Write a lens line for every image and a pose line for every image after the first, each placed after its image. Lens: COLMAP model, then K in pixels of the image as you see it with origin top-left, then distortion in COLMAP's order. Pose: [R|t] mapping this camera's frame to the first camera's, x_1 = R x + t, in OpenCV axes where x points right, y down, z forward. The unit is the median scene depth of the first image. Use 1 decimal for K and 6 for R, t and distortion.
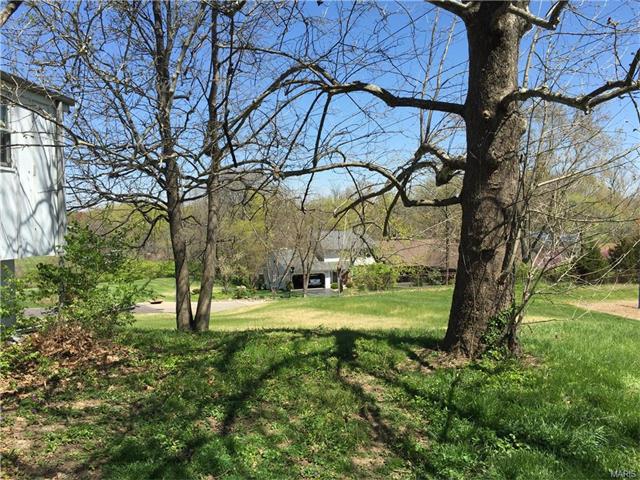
lens RADIAL K [[543.6, 0, 314.0], [0, 543.6, 236.4], [0, 0, 1]] dist [0.056894, -0.079395]
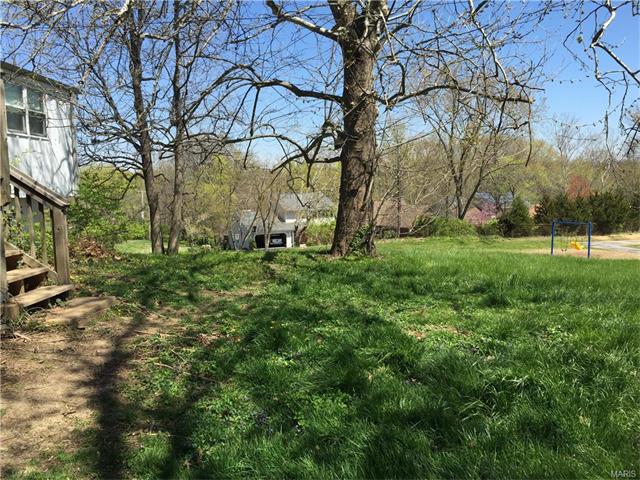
lens RADIAL K [[543.6, 0, 320.6], [0, 543.6, 230.1], [0, 0, 1]] dist [0.056894, -0.079395]
pose [[0.997363, -0.012260, 0.071538, 0.077545], [0.008527, 0.998597, 0.052258, 0.044683], [-0.072078, -0.051510, 0.996068, -0.446903]]
